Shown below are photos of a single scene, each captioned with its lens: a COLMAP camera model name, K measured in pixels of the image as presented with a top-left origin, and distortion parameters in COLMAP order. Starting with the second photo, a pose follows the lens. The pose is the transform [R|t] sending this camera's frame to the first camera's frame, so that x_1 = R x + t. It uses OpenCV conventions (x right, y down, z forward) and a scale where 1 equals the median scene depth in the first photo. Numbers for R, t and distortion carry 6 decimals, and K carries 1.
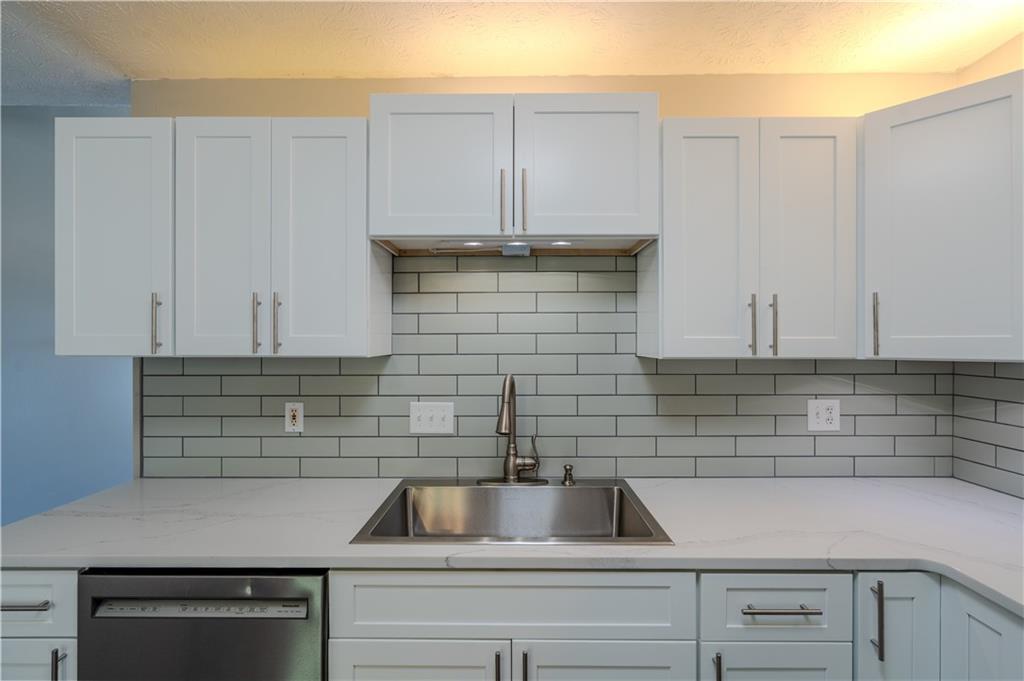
lens RADIAL K [[457.2, 0, 515.0], [0, 457.2, 341.8], [0, 0, 1]] dist [0.004125, 0.000107]
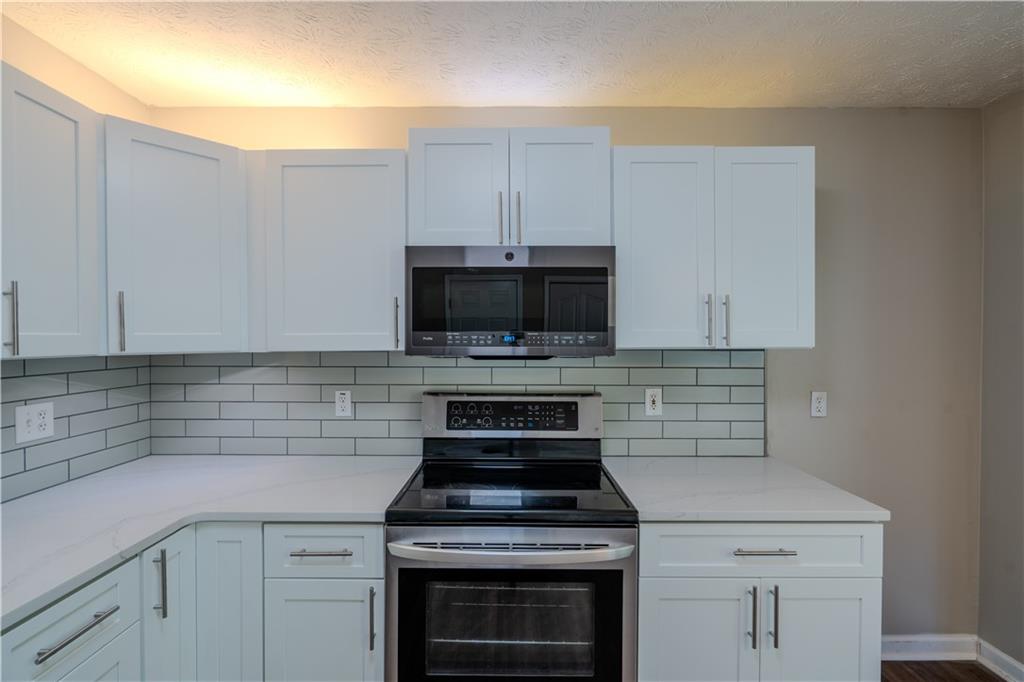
lens RADIAL K [[457.2, 0, 517.6], [0, 457.2, 339.3], [0, 0, 1]] dist [0.004125, 0.000107]
pose [[-0.010002, -0.003631, 0.999943, -0.234758], [0.002252, 0.999991, 0.003654, 0.000280], [-0.999947, 0.002289, -0.009994, 0.089654]]
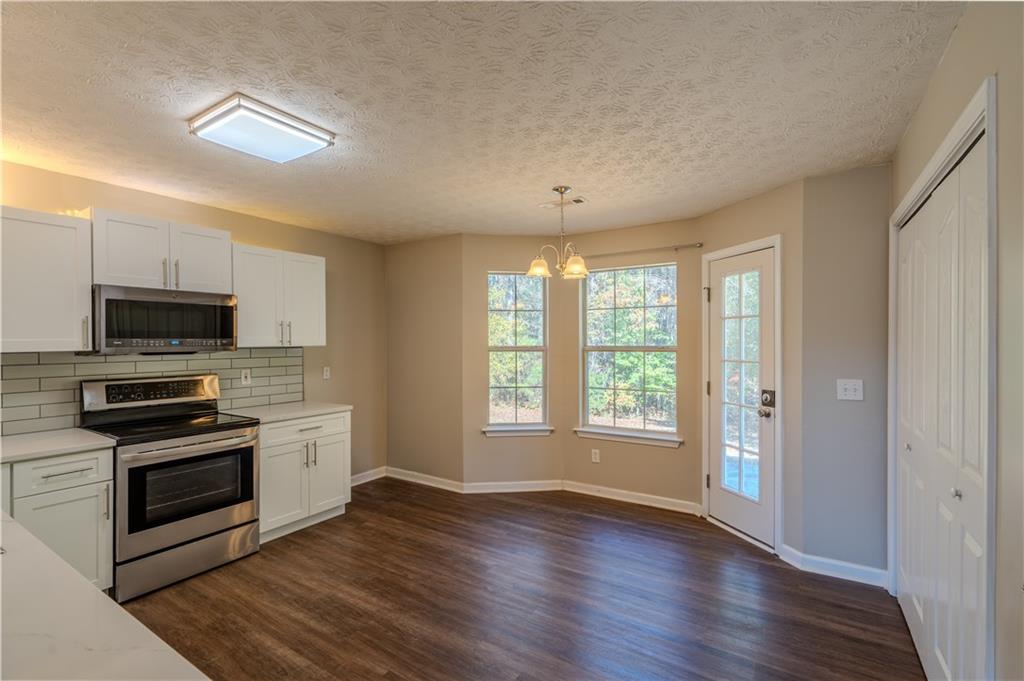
lens RADIAL K [[457.2, 0, 510.6], [0, 457.2, 342.2], [0, 0, 1]] dist [0.004125, 0.000107]
pose [[-0.844717, -0.002511, 0.535208, -1.347664], [0.001236, 0.999977, 0.006642, -0.008953], [-0.535213, 0.006272, -0.844694, 0.950195]]
